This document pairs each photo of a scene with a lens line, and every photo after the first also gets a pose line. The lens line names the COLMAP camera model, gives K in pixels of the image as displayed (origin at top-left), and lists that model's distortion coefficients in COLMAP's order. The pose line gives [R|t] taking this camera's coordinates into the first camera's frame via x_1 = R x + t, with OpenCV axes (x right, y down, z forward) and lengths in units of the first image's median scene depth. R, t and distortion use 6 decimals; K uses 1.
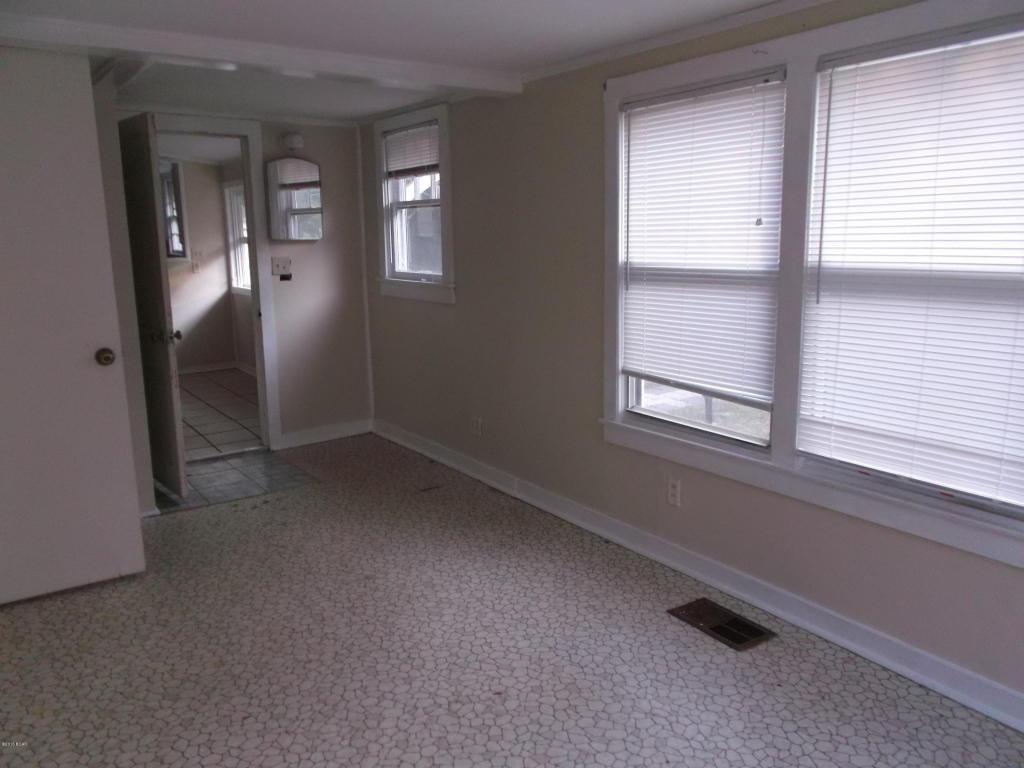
lens RADIAL K [[803.6, 0, 512.0], [0, 803.6, 384.0], [0, 0, 1]] dist [-0.001424, -0.004563]
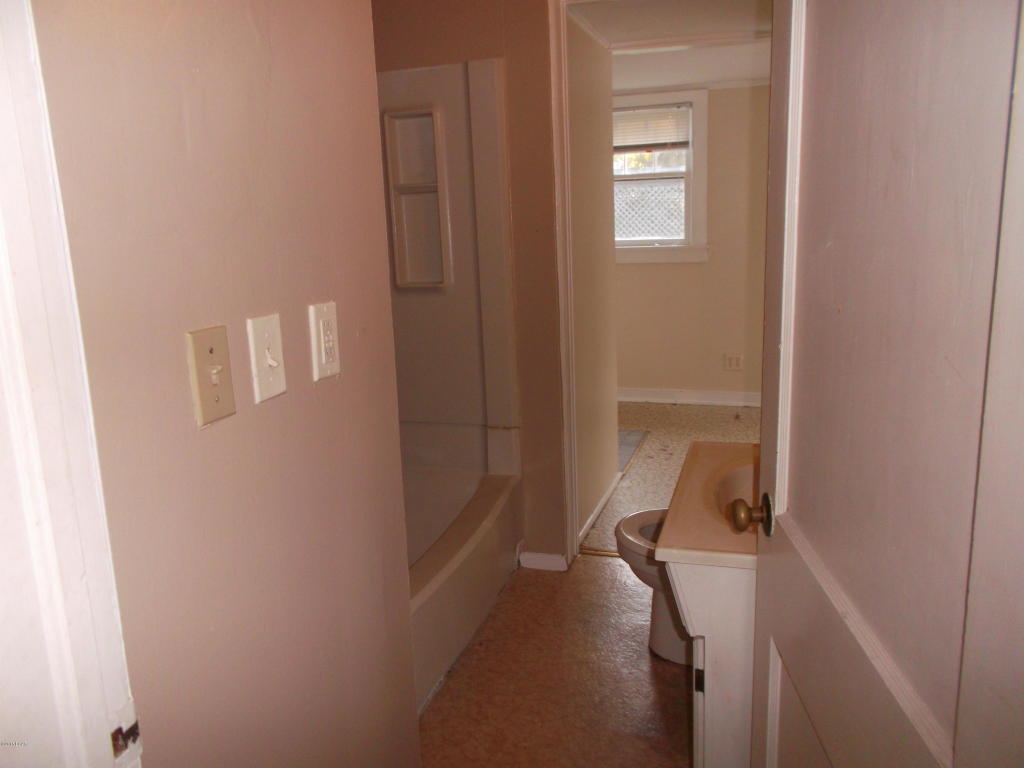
lens RADIAL K [[803.6, 0, 512.0], [0, 803.6, 384.0], [0, 0, 1]] dist [-0.001424, -0.004563]
pose [[0.804345, -0.135419, 0.578525, -0.950821], [0.132685, 0.990031, 0.047266, -0.016166], [-0.579158, 0.038743, 0.814294, 0.208475]]
